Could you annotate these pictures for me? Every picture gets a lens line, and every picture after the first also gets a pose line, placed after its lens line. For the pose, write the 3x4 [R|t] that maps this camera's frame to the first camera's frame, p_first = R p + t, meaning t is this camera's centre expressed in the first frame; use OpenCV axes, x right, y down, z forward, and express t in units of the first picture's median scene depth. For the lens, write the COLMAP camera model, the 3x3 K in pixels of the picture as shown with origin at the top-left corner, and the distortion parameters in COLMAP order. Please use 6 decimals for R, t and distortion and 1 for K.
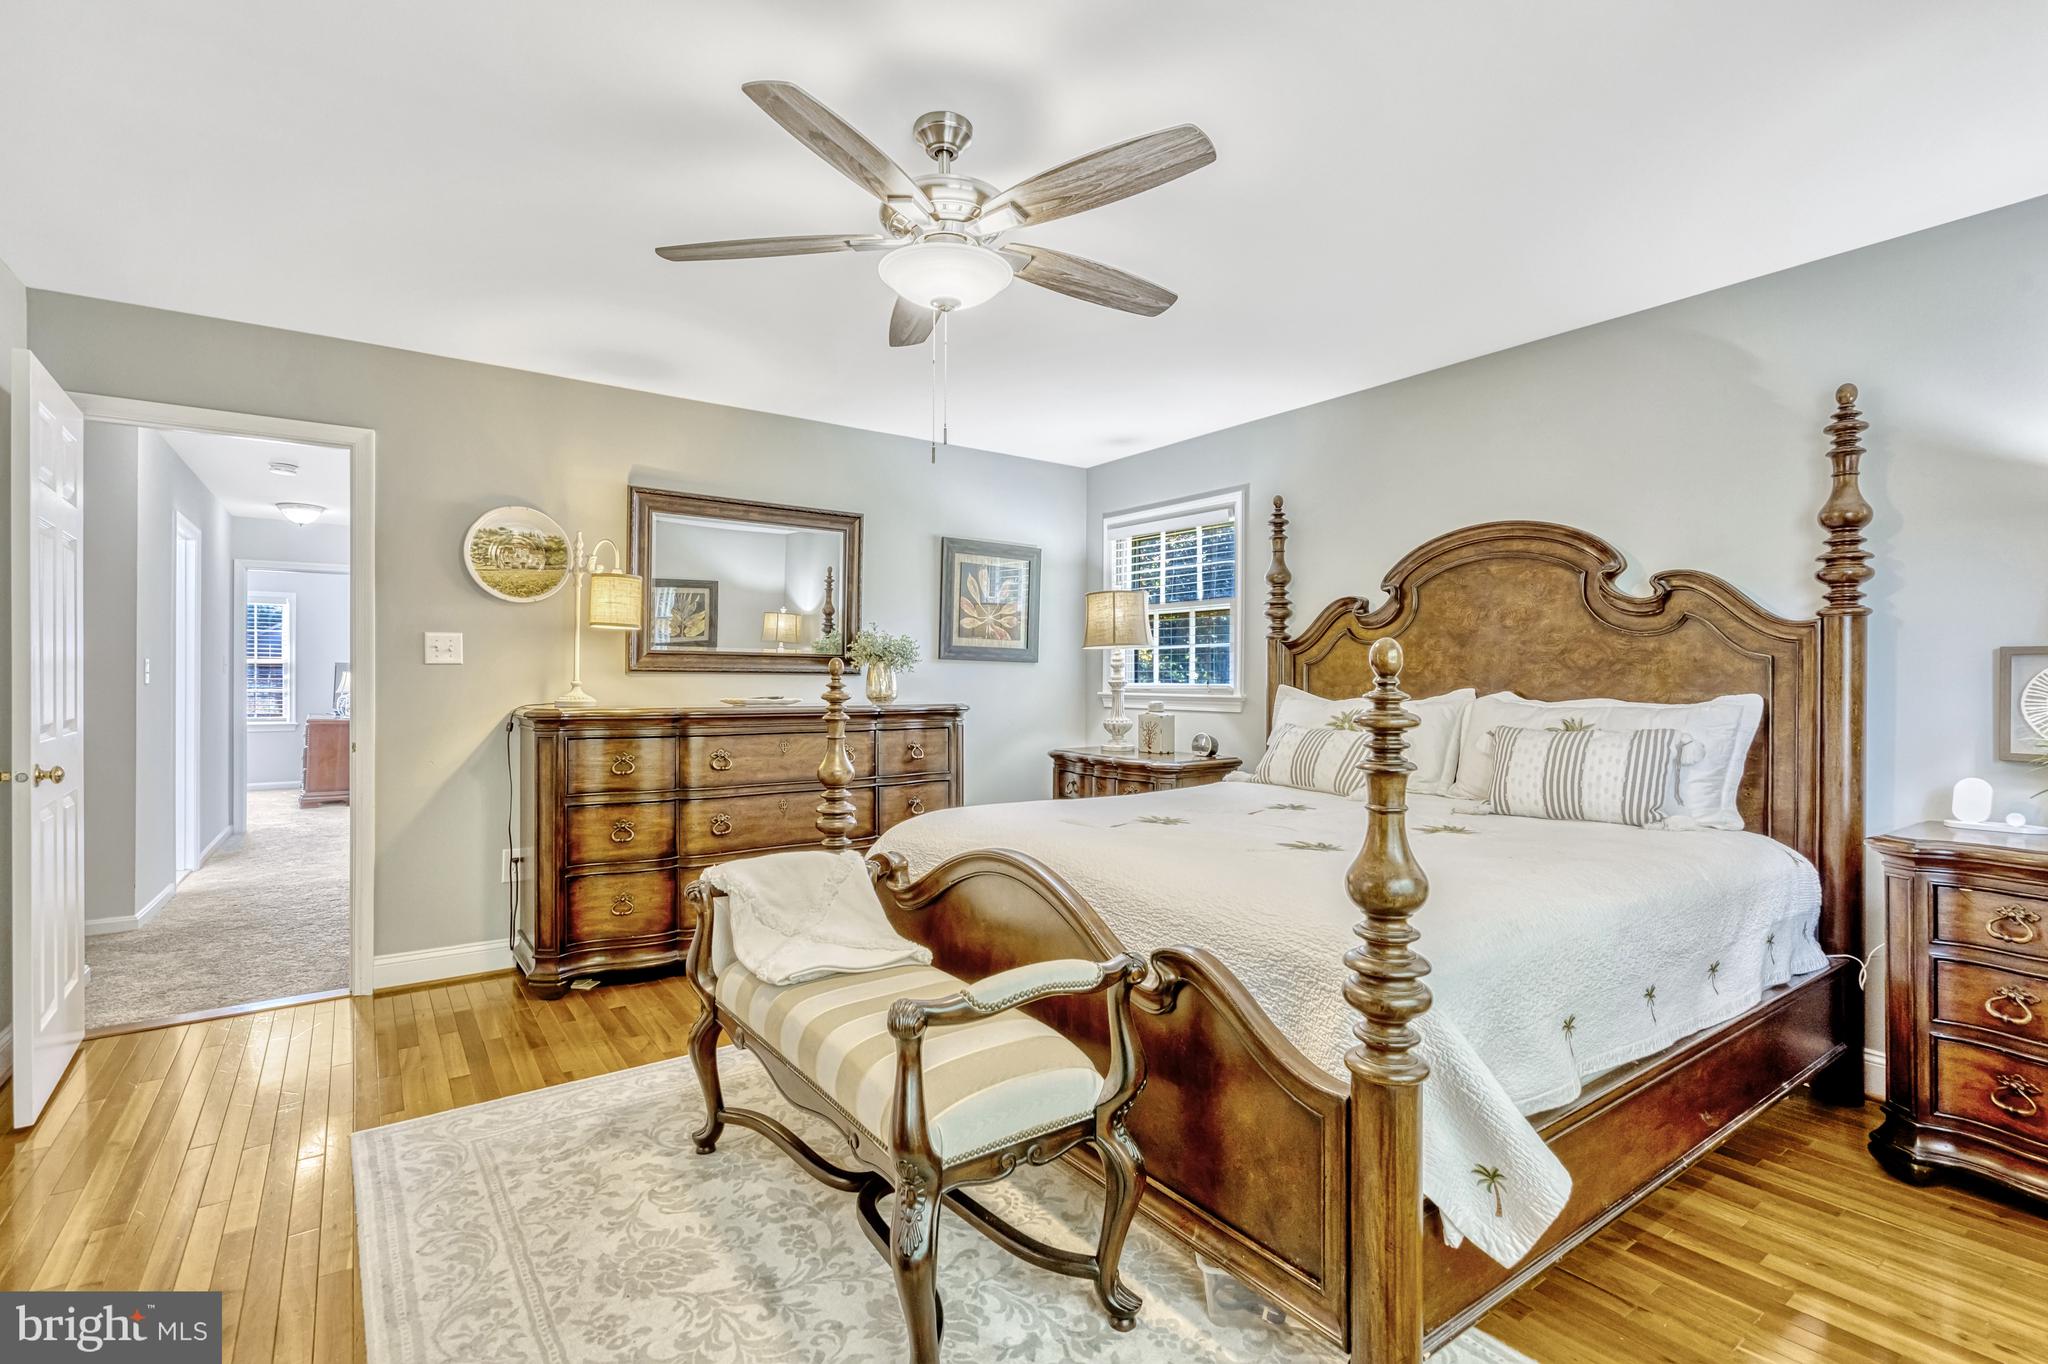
lens RADIAL K [[943.6, 0, 1020.8], [0, 943.6, 683.1], [0, 0, 1]] dist [-0.007637, 0.004126]
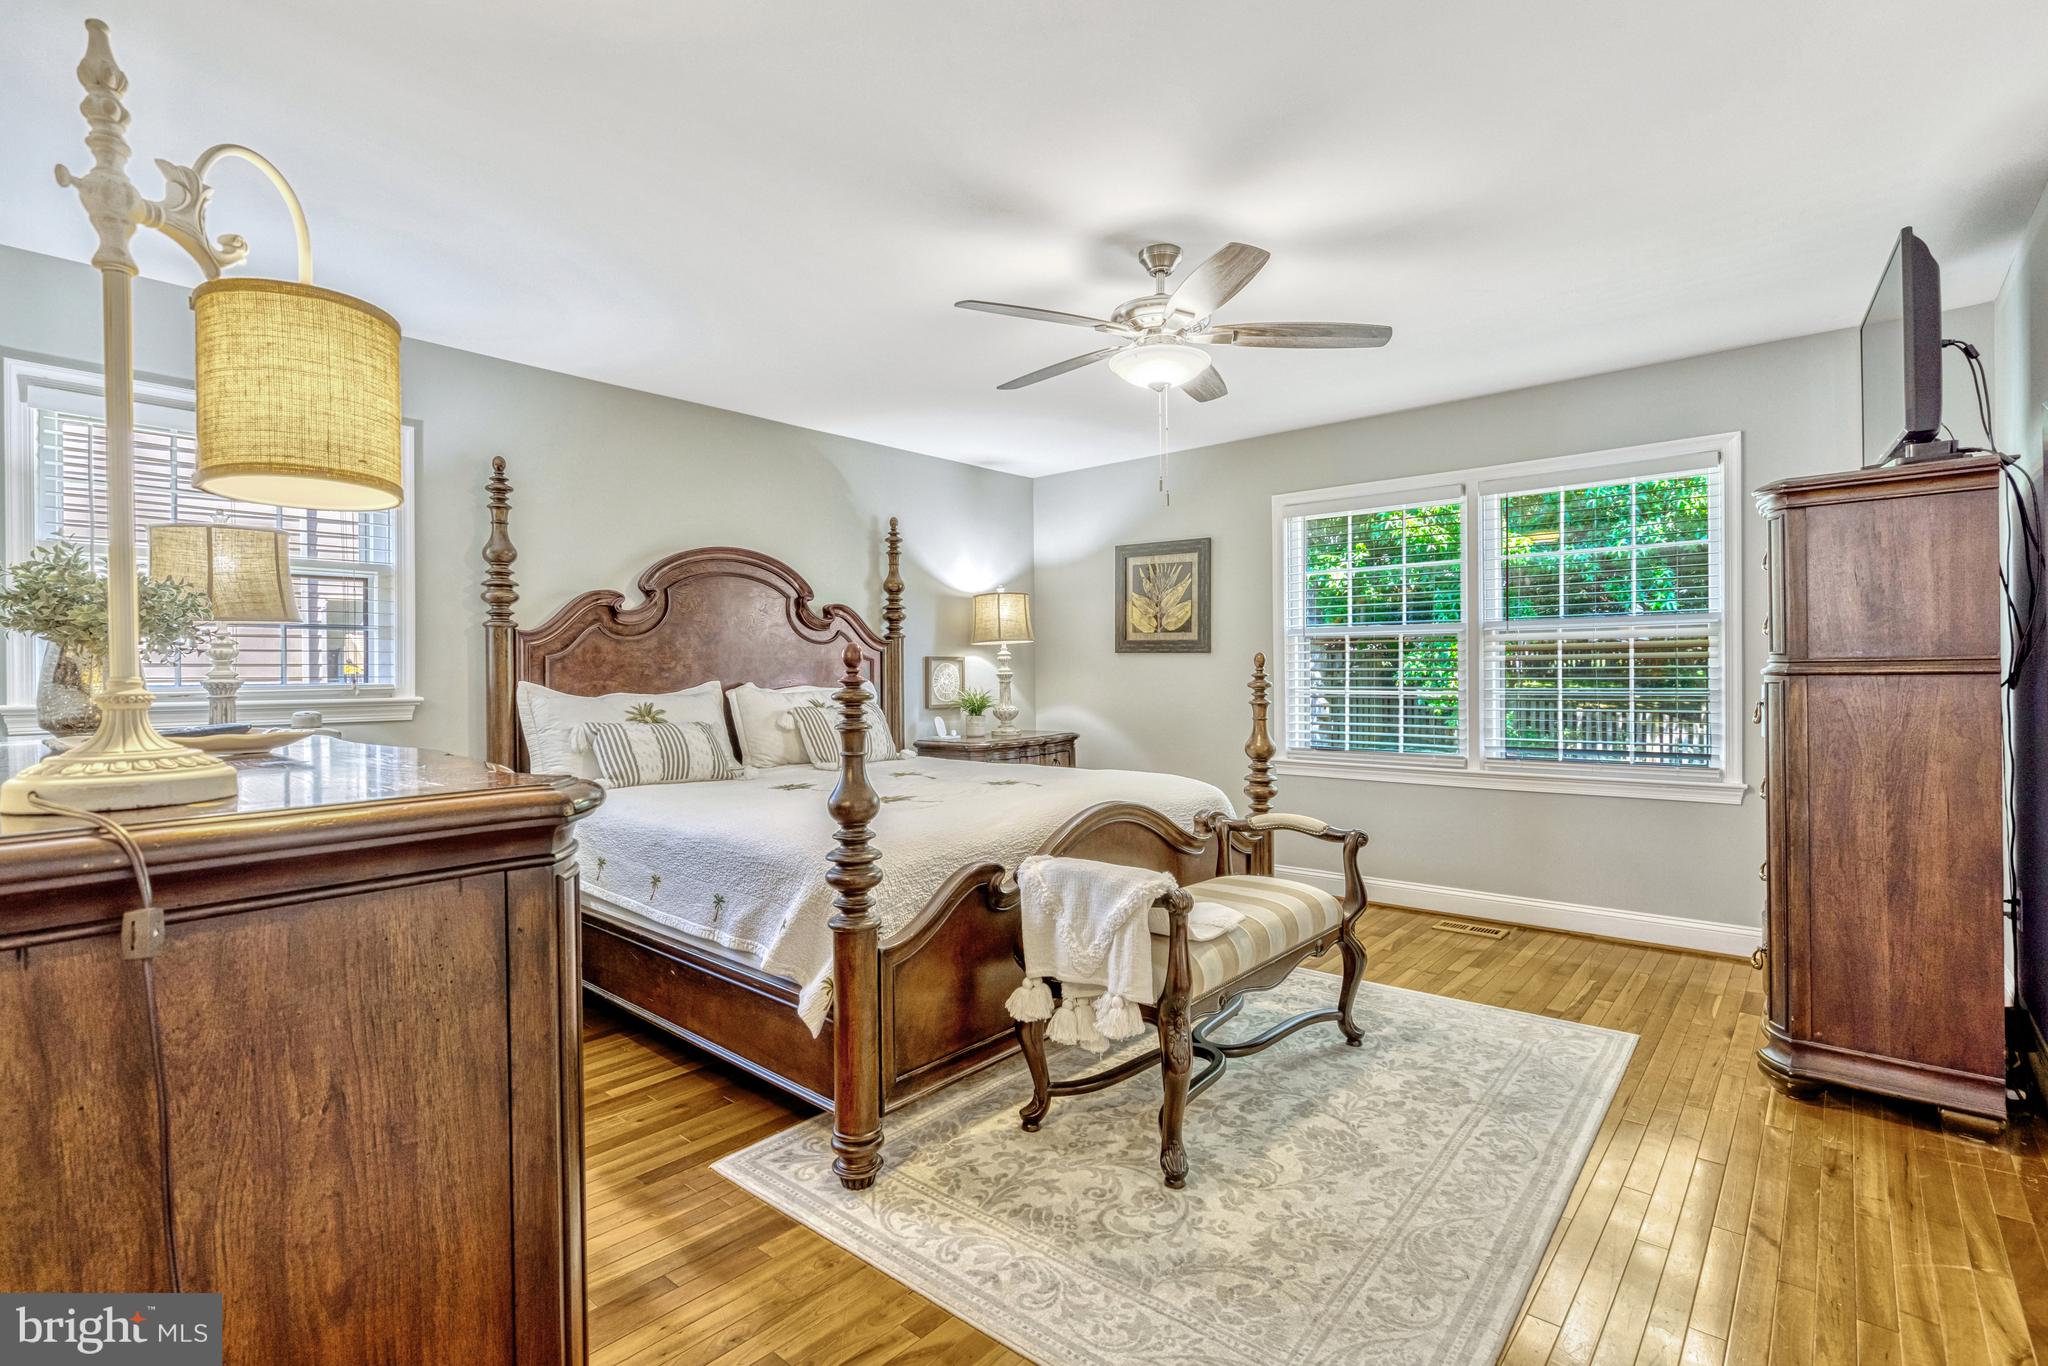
lens RADIAL K [[943.6, 0, 1019.7], [0, 943.6, 678.7], [0, 0, 1]] dist [-0.007637, 0.004126]
pose [[-0.234424, 0.003825, 0.972127, -0.901992], [0.020380, 0.999792, 0.000981, 0.011177], [-0.971921, 0.020042, -0.234453, 1.034580]]
